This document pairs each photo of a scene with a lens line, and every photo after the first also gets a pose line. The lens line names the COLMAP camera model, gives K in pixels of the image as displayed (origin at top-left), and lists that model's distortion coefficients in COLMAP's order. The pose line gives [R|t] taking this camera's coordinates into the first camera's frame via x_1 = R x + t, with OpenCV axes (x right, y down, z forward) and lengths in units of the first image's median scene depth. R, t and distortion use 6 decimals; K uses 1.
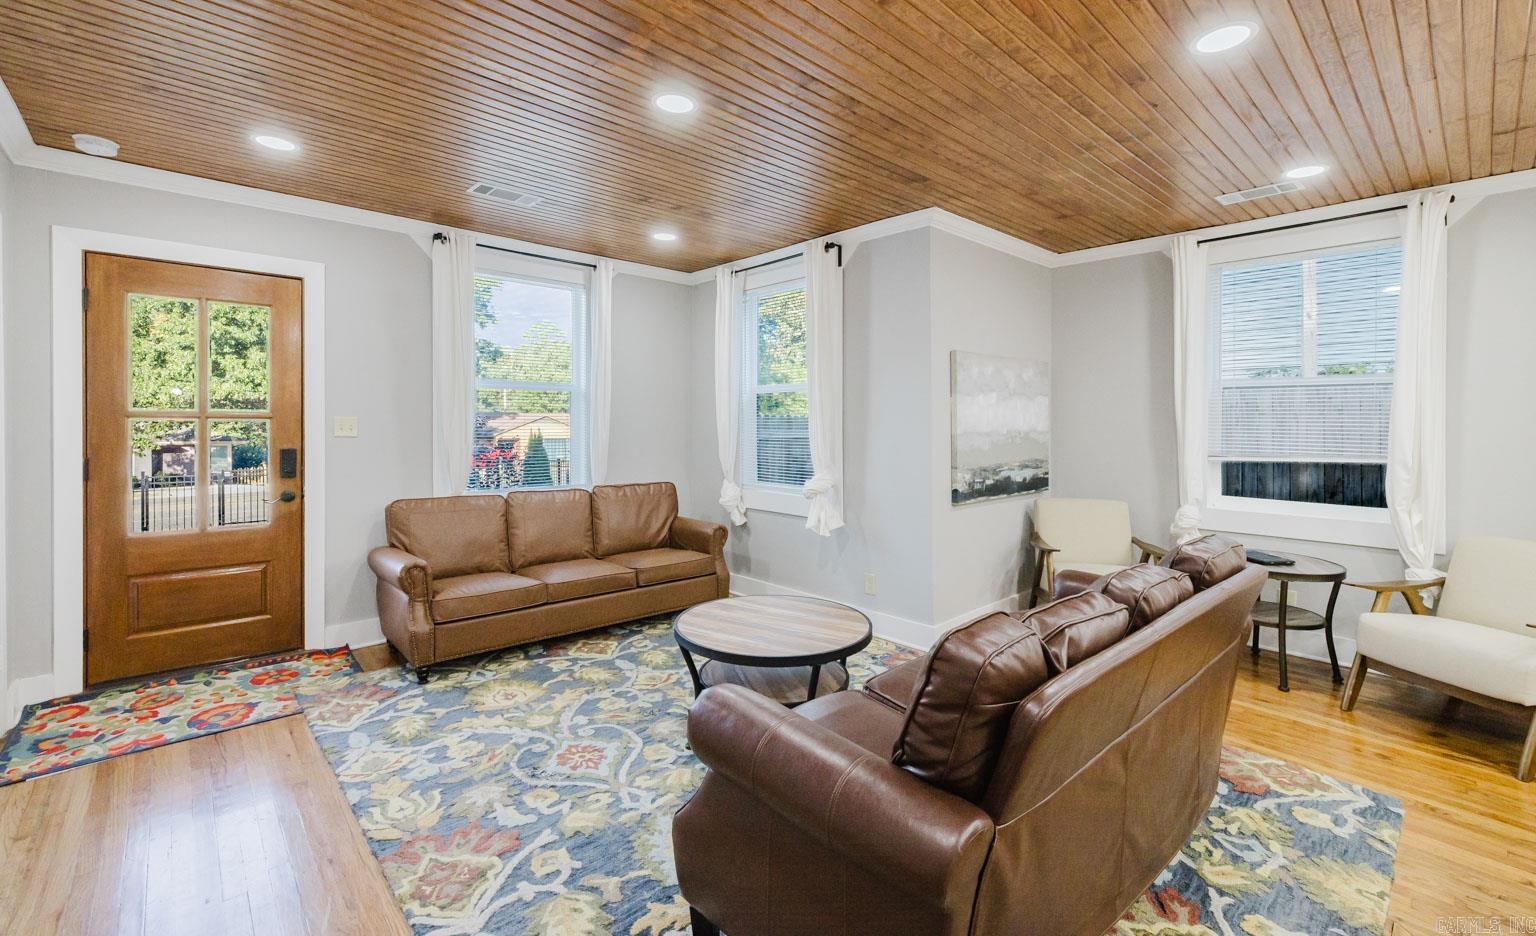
lens RADIAL K [[655.2, 0, 760.6], [0, 655.2, 435.3], [0, 0, 1]] dist [0.000496, -0.000917]
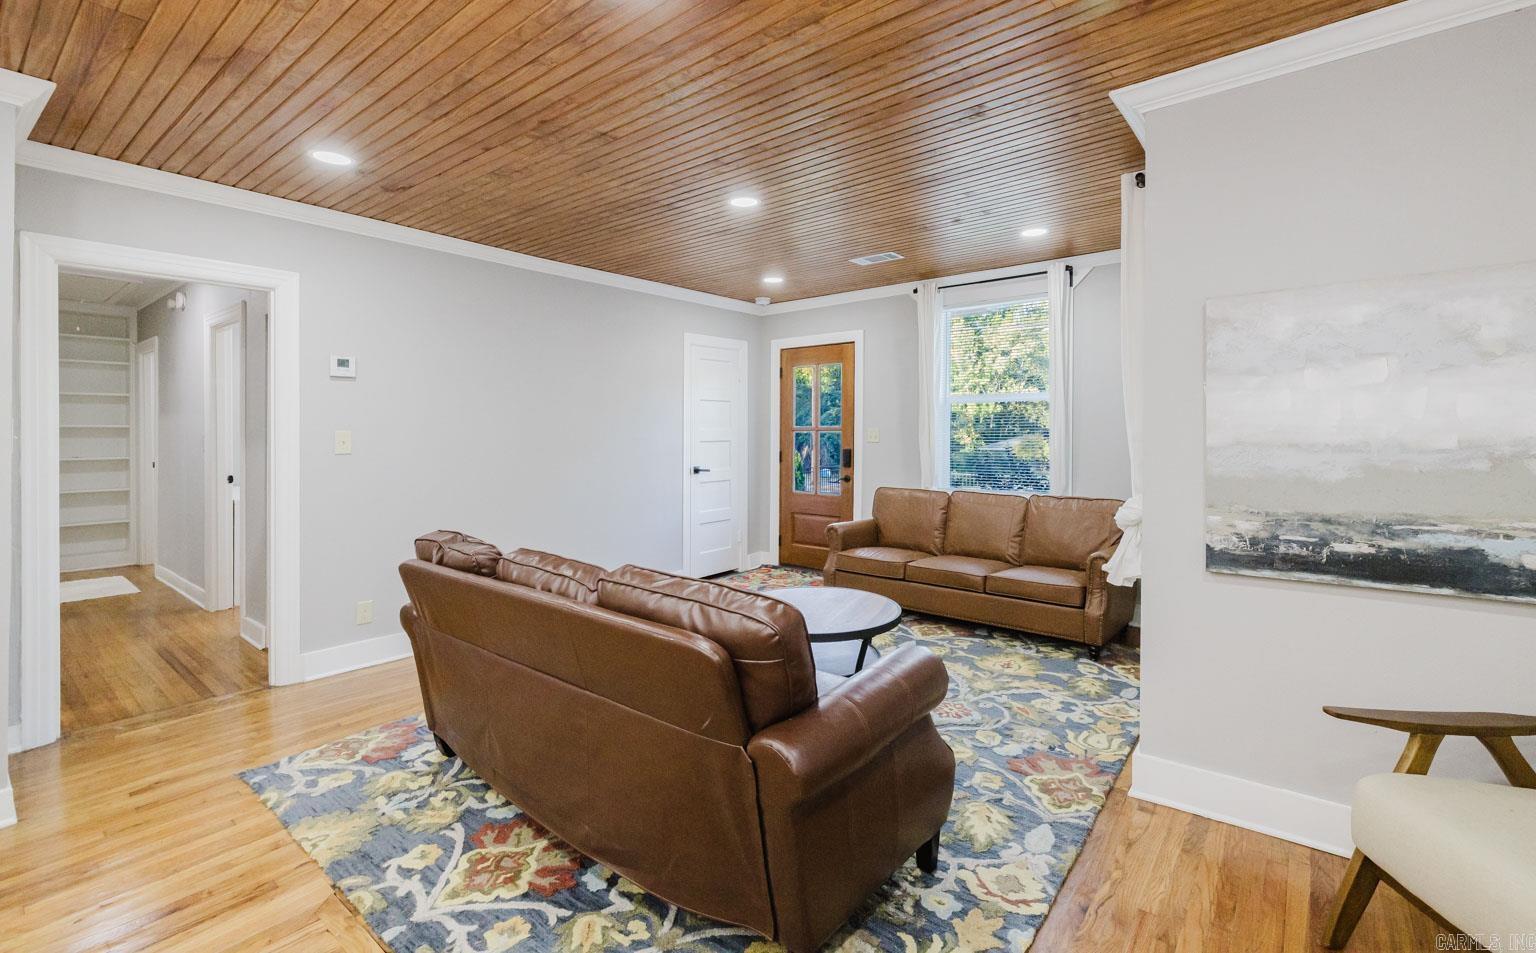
lens RADIAL K [[667.7, 0, 783.4], [0, 667.7, 436.7], [0, 0, 1]] dist [0.003383, -0.000114]
pose [[0.156696, -0.000271, -0.987647, 0.948731], [-0.012777, 0.999916, -0.002302, -0.004411], [0.987564, 0.012980, 0.156679, 0.637569]]
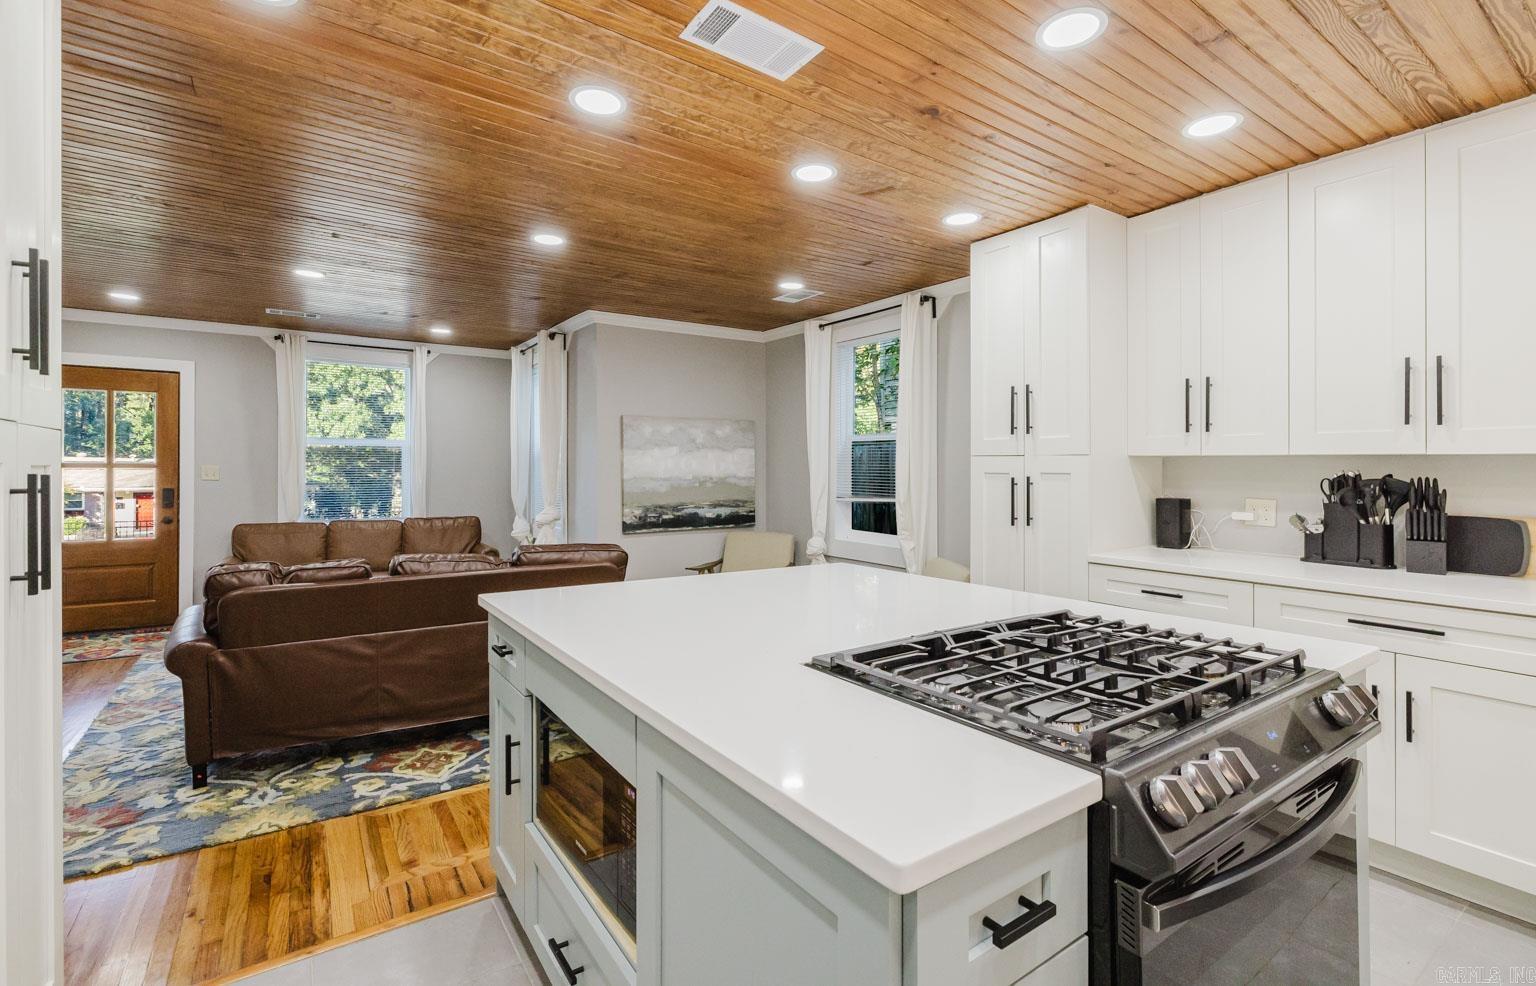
lens RADIAL K [[709.8, 0, 755.2], [0, 709.8, 464.4], [0, 0, 1]] dist [0.006241, 0.000192]
pose [[0.988610, -0.000956, -0.150496, 0.898644], [-0.002992, 0.999657, -0.026001, 0.005979], [0.150470, 0.026155, 0.988269, -0.419797]]
